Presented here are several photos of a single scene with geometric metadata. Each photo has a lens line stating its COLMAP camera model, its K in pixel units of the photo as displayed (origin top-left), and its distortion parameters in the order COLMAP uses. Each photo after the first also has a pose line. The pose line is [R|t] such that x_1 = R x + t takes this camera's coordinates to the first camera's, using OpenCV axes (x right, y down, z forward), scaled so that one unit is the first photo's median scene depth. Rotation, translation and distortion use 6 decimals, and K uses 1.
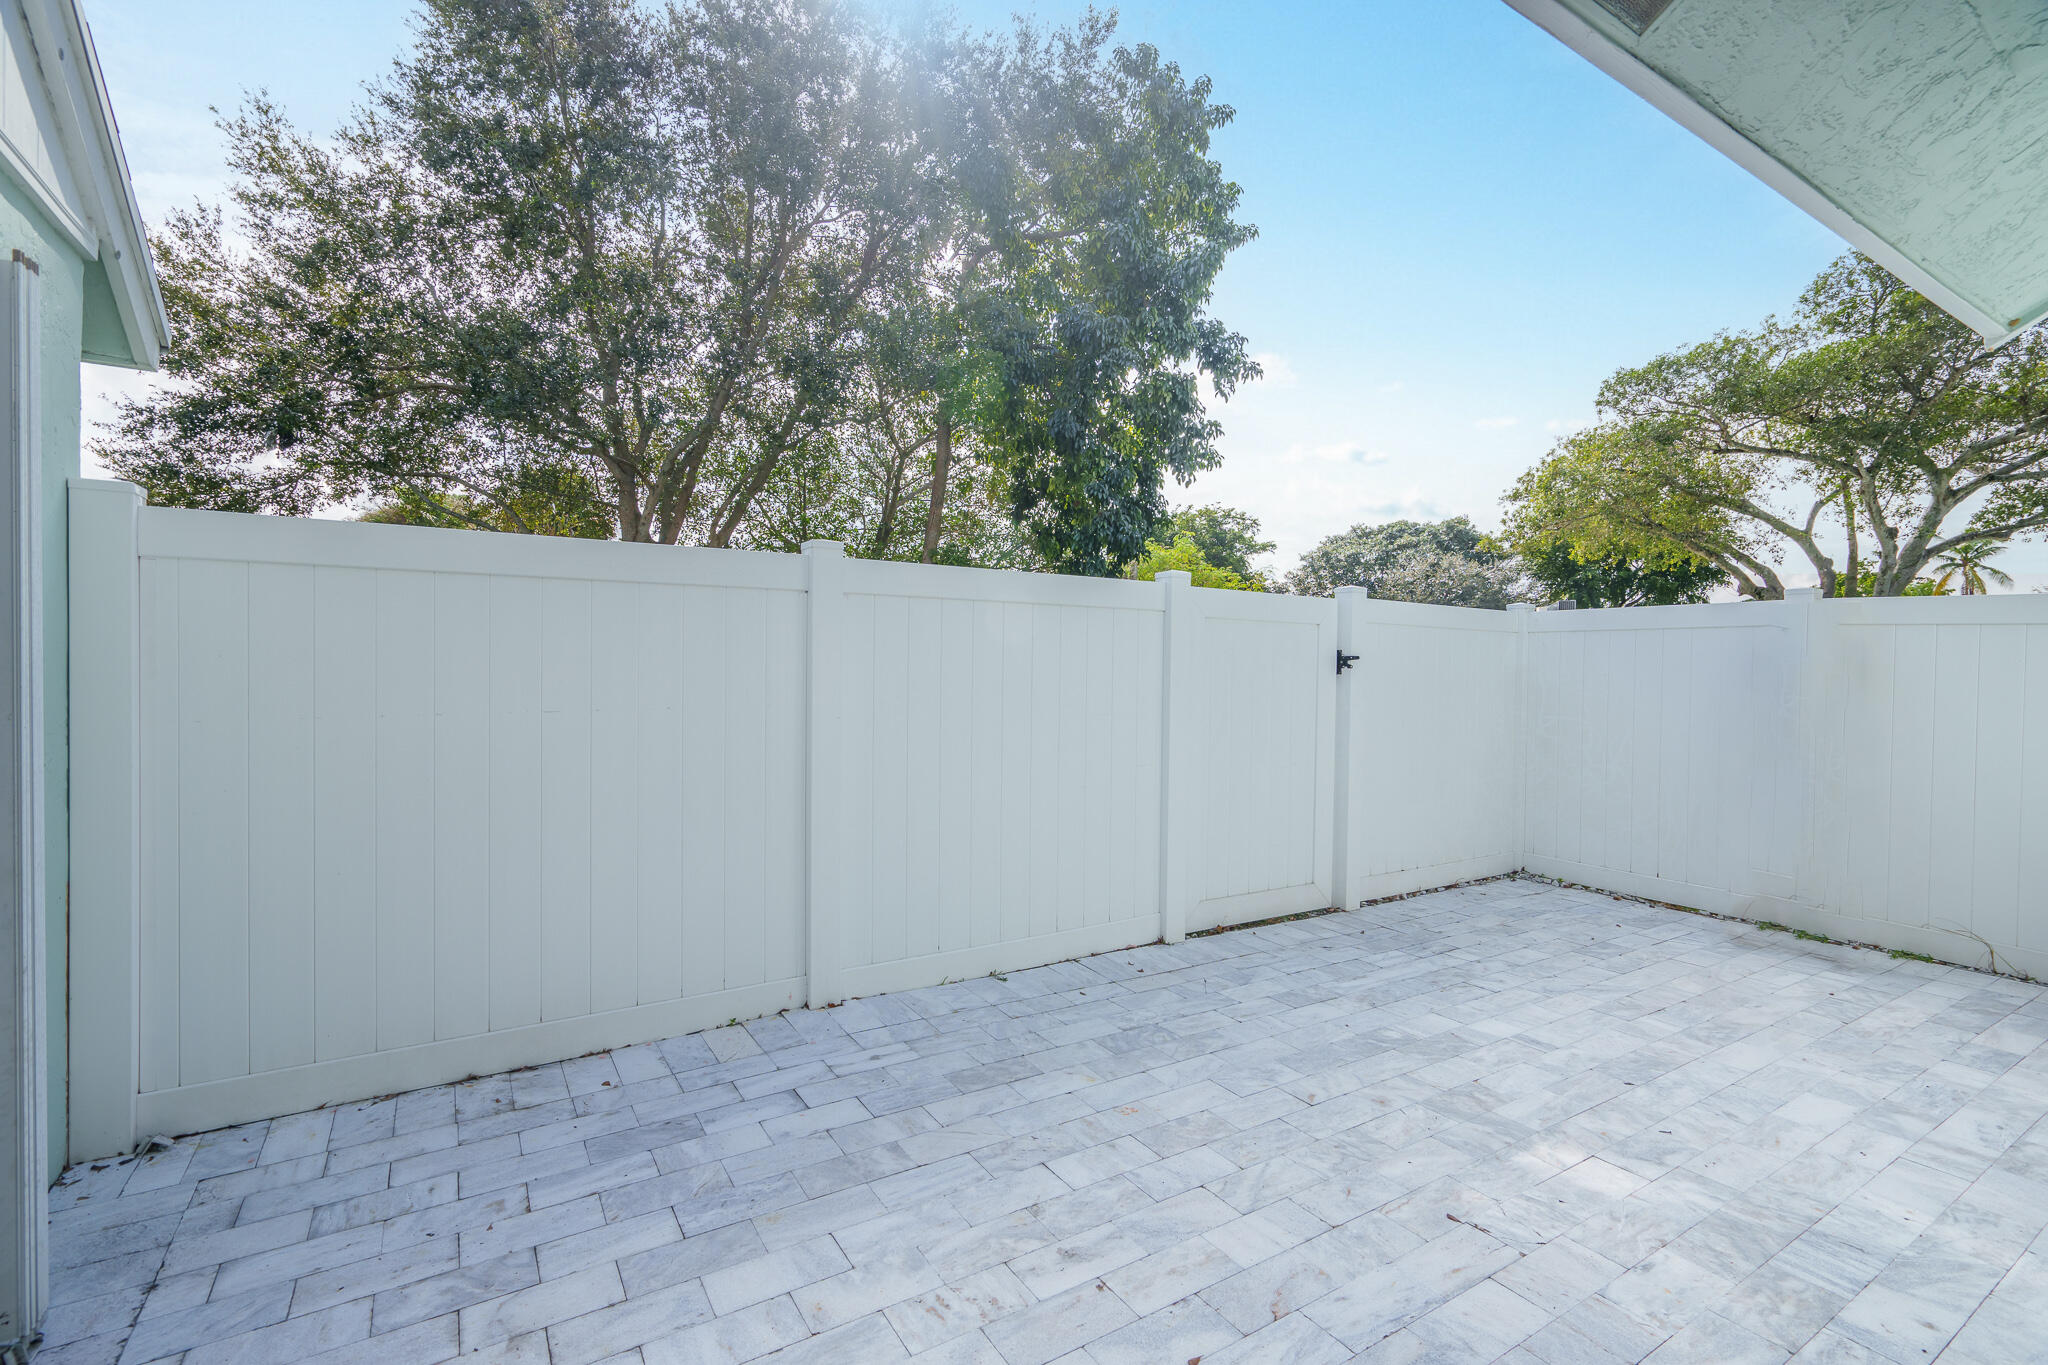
lens RADIAL K [[926.5, 0, 1024.6], [0, 926.5, 678.2], [0, 0, 1]] dist [-0.002975, 0.001489]
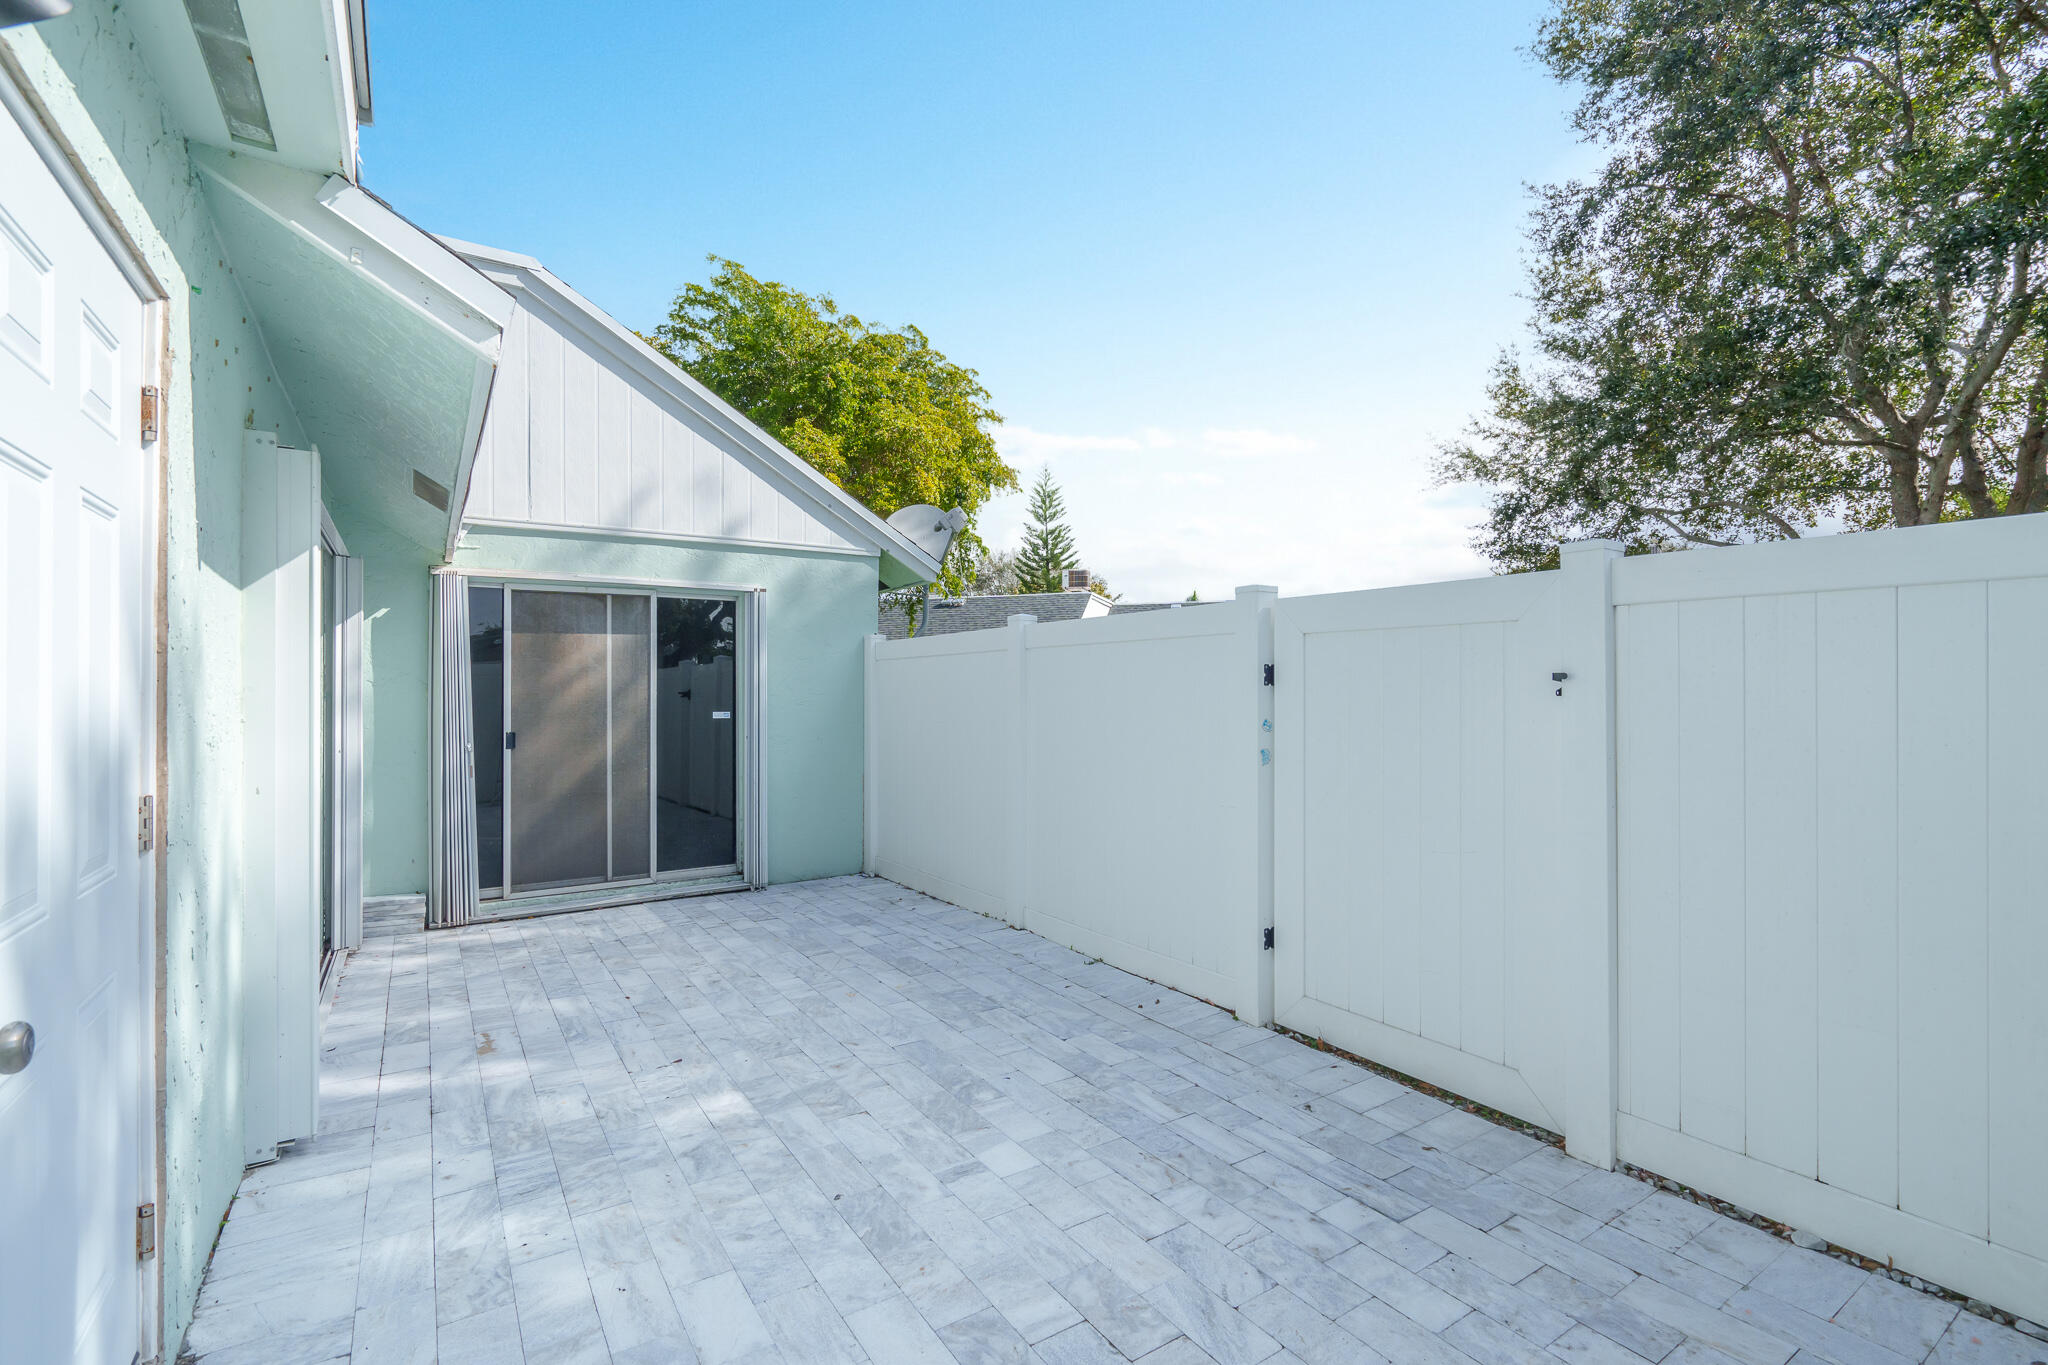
lens RADIAL K [[926.5, 0, 1024.2], [0, 926.5, 689.5], [0, 0, 1]] dist [-0.002975, 0.001489]
pose [[0.013971, -0.015393, -0.999784, 1.400654], [-0.008933, 0.999840, -0.015519, -0.007033], [0.999862, 0.009148, 0.013831, 1.079129]]
